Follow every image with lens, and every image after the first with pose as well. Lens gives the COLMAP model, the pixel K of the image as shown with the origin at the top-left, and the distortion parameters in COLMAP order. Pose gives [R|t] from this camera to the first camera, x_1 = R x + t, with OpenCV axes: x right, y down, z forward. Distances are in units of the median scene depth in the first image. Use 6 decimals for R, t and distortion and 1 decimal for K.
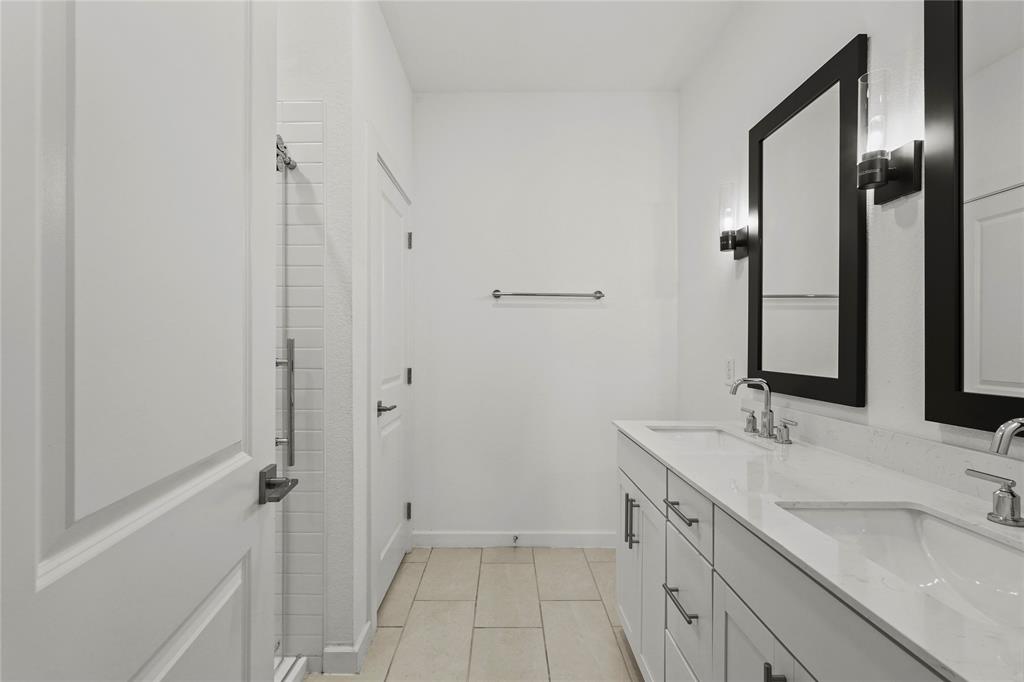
lens RADIAL K [[470.8, 0, 507.1], [0, 470.8, 341.4], [0, 0, 1]] dist [-0.002333, -0.000052]
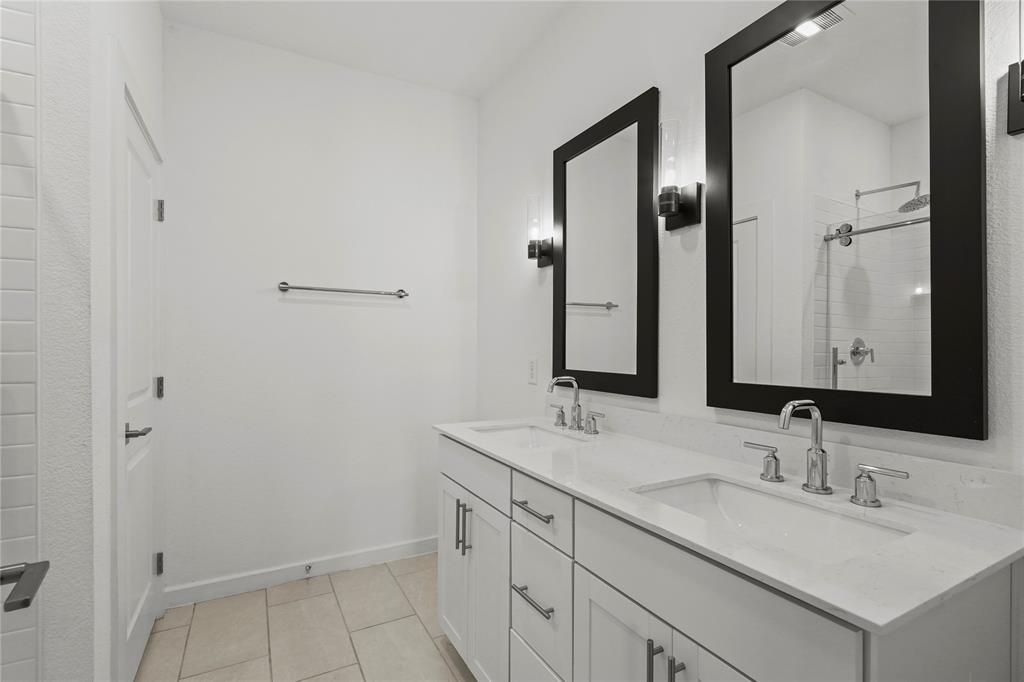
lens RADIAL K [[474.9, 0, 512.1], [0, 474.9, 343.7], [0, 0, 1]] dist [-0.001945, -0.000433]
pose [[0.881747, 0.001084, 0.471721, -0.110426], [-0.002251, 0.999996, 0.001908, -0.000248], [-0.471717, -0.002744, 0.881746, 0.082310]]
